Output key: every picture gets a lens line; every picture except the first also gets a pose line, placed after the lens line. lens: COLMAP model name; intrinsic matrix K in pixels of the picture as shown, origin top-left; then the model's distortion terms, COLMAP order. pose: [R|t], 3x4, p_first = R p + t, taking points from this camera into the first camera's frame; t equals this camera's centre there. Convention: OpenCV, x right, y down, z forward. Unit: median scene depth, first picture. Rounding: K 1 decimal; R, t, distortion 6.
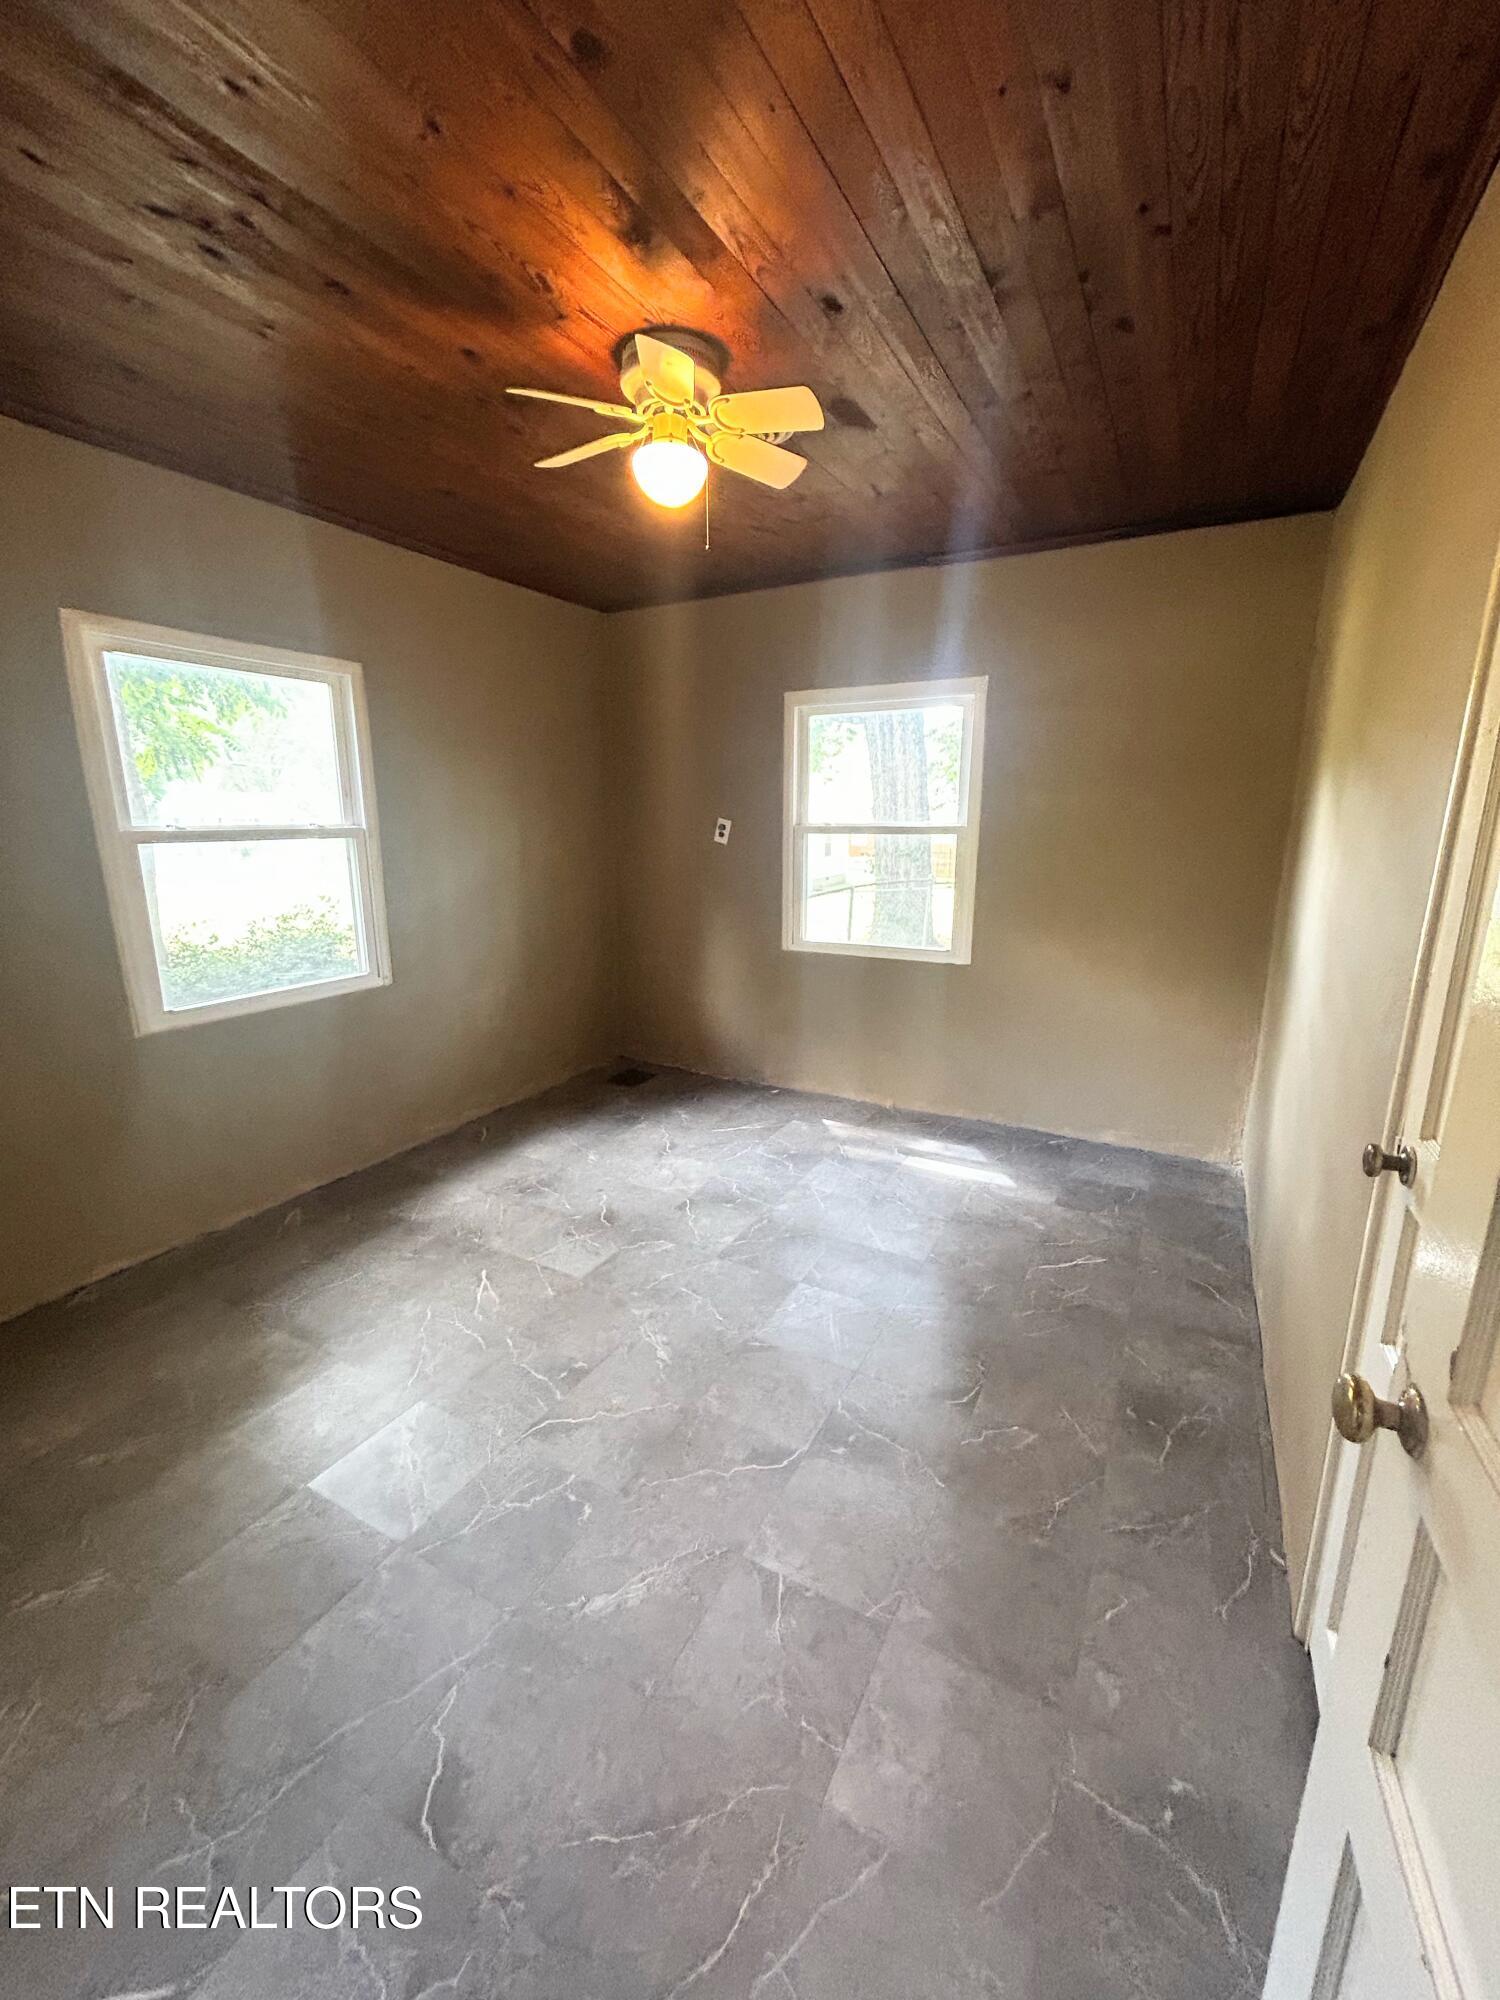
lens RADIAL K [[808.0, 0, 753.5], [0, 808.0, 997.0], [0, 0, 1]] dist [-0.003663, 0.000051]
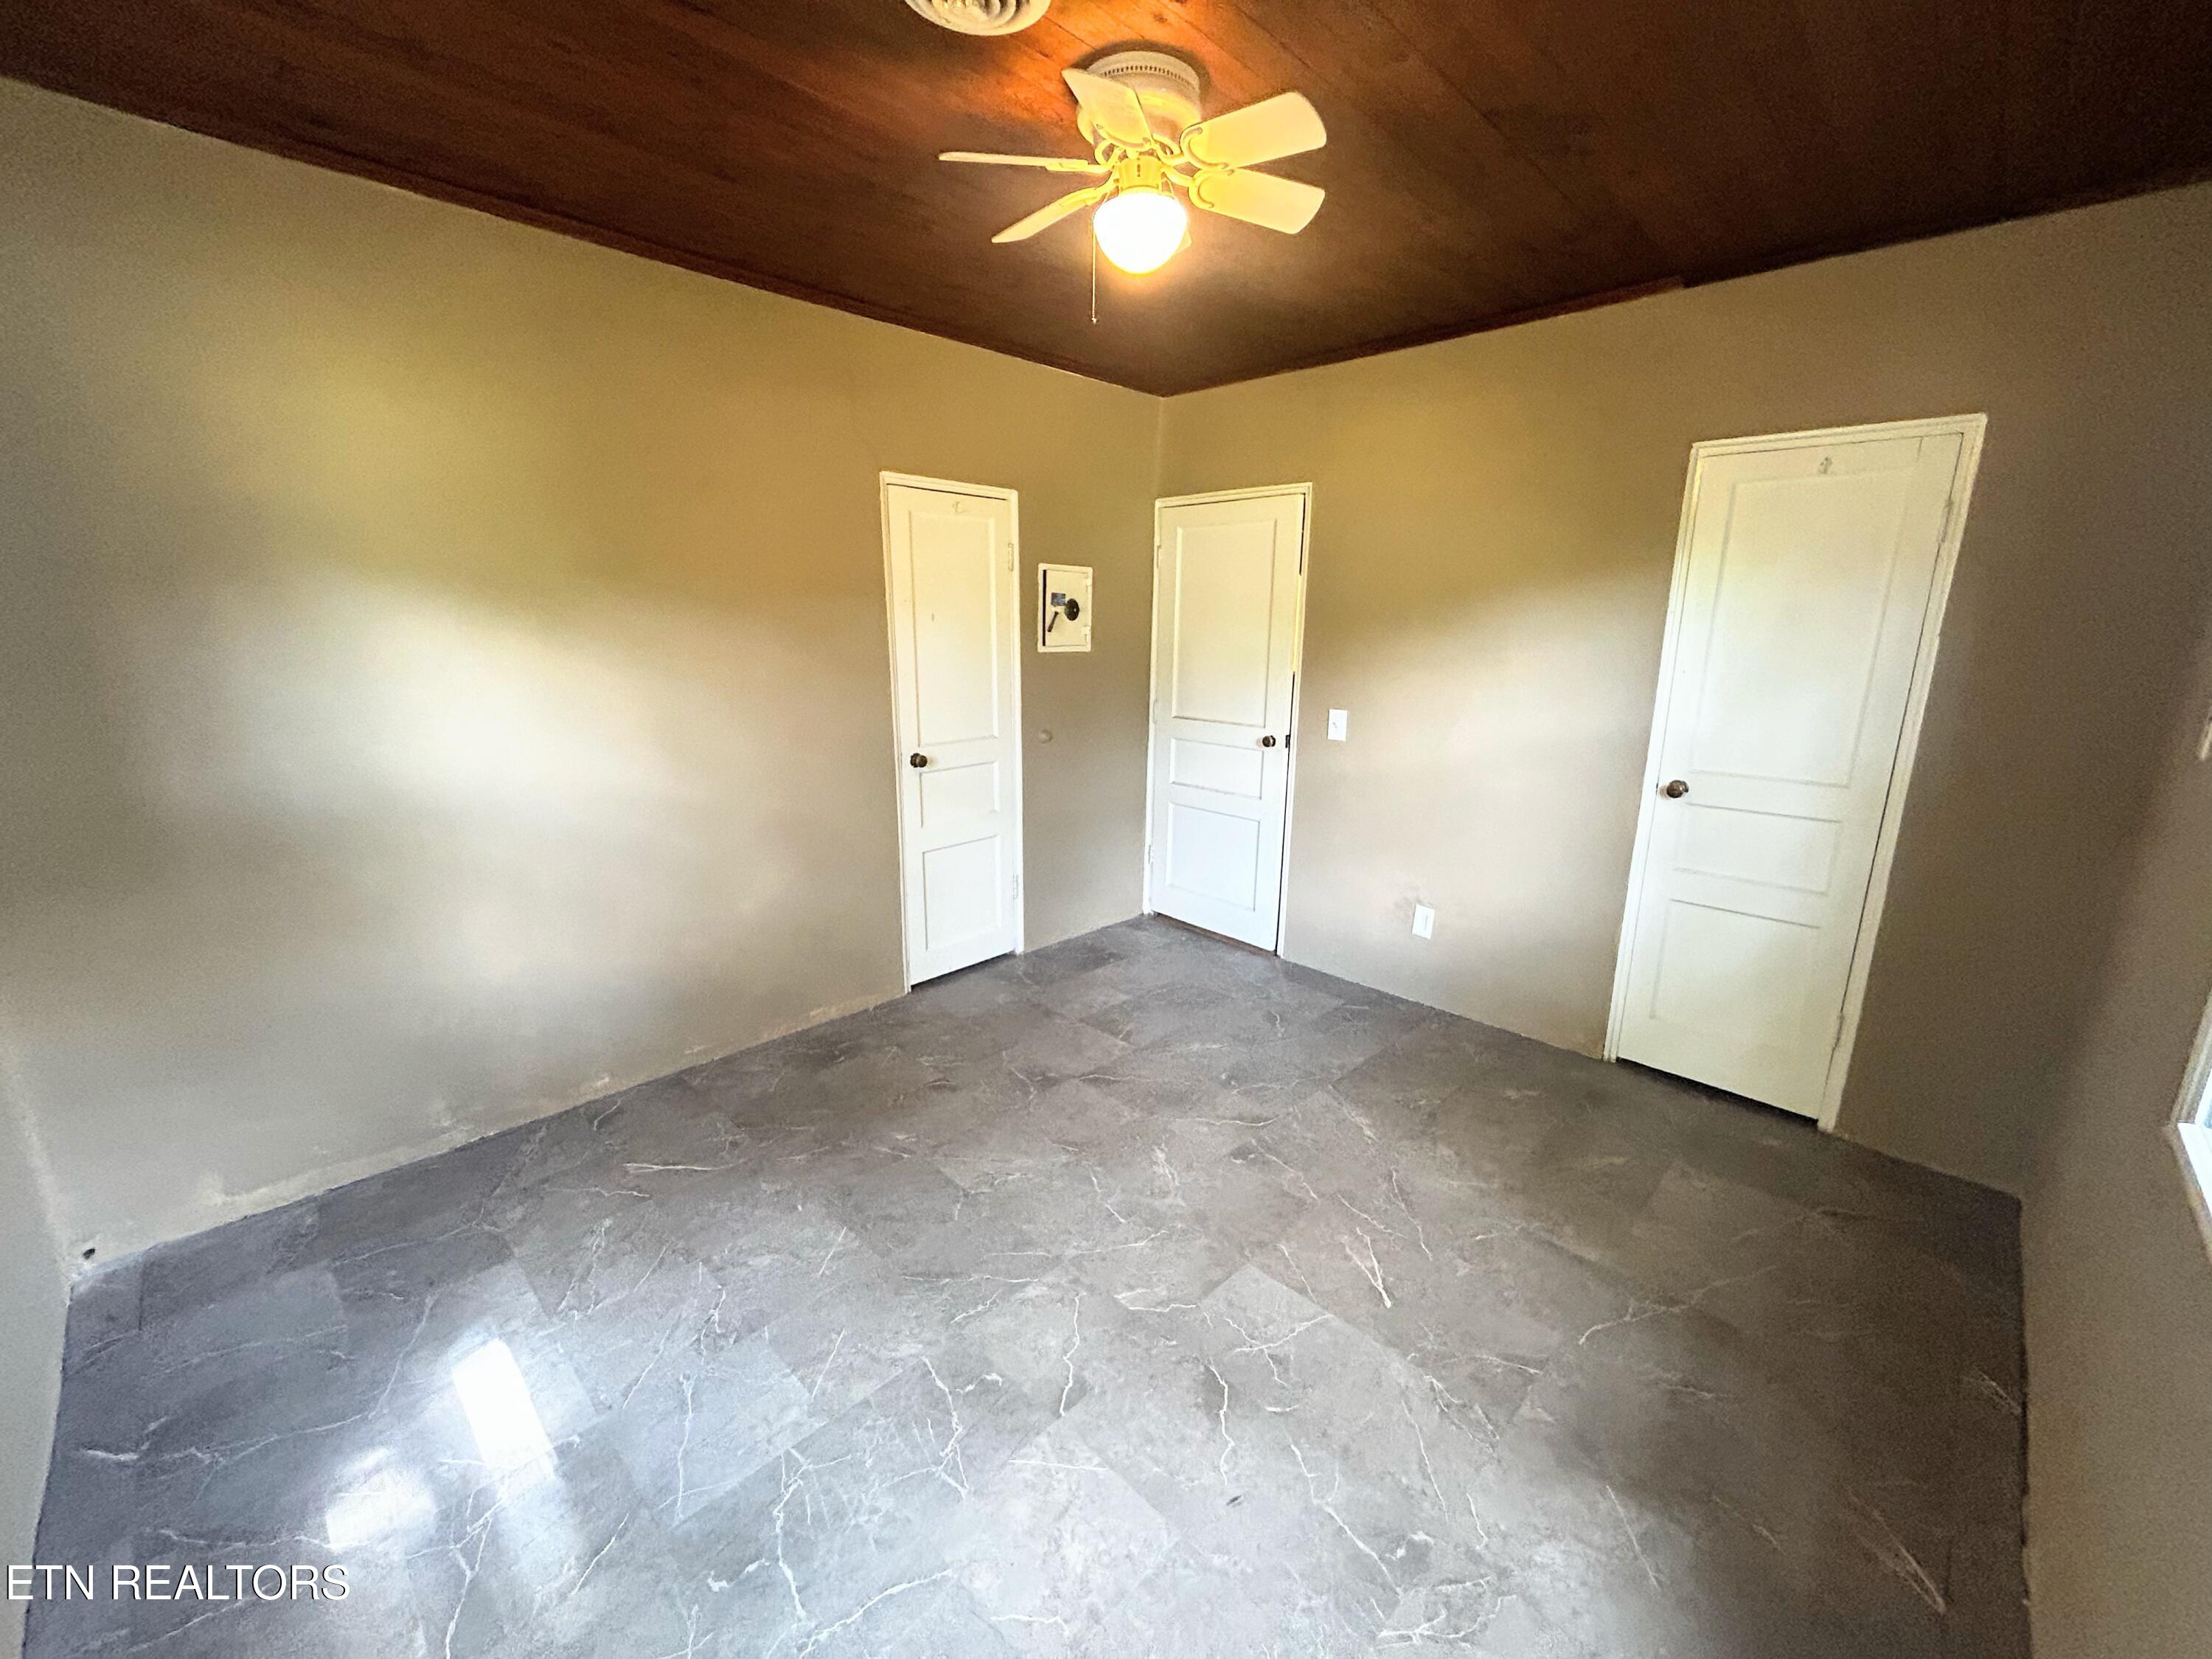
lens RADIAL K [[893.6, 0, 1104.6], [0, 893.6, 823.7], [0, 0, 1]] dist [-0.003663, 0.000051]
pose [[-0.961190, -0.076818, 0.264979, -0.251271], [0.048006, 0.899234, 0.434827, -0.358797], [-0.271680, 0.430671, -0.860646, 1.450855]]
